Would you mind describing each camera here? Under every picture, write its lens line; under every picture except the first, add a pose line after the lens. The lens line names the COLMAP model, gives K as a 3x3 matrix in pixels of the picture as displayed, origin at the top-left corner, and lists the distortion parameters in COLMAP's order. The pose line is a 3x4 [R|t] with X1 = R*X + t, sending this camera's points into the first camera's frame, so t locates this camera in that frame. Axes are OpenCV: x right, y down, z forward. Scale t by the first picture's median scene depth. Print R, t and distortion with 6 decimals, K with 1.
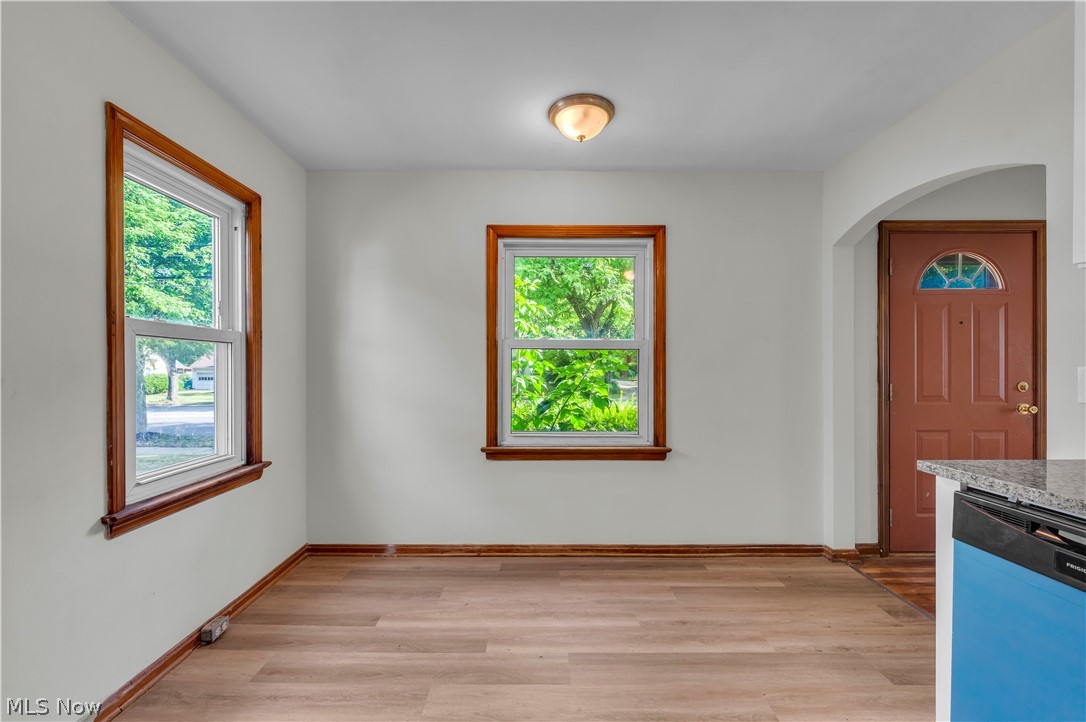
lens RADIAL K [[445.5, 0, 532.8], [0, 445.5, 366.2], [0, 0, 1]] dist [0.001460, -0.000081]
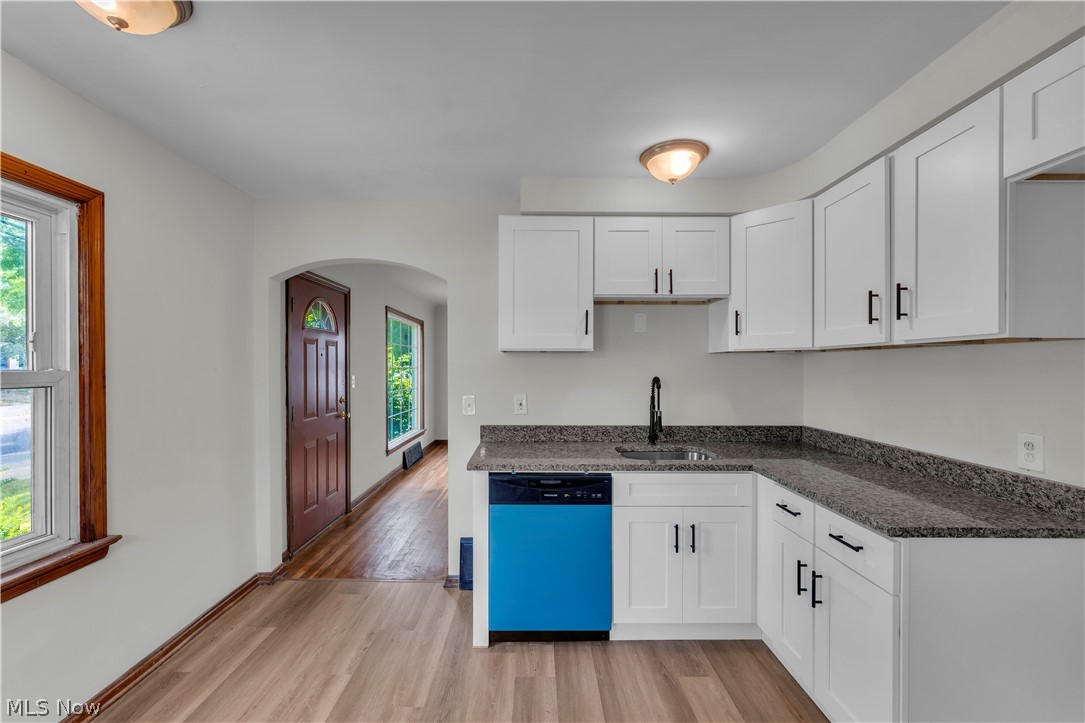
lens RADIAL K [[445.1, 0, 538.9], [0, 445.1, 368.3], [0, 0, 1]] dist [0.001460, -0.000081]
pose [[-0.003904, -0.005898, 0.999975, -0.357463], [-0.003046, 0.999978, 0.005886, -0.070288], [-0.999988, -0.003022, -0.003922, 0.382192]]
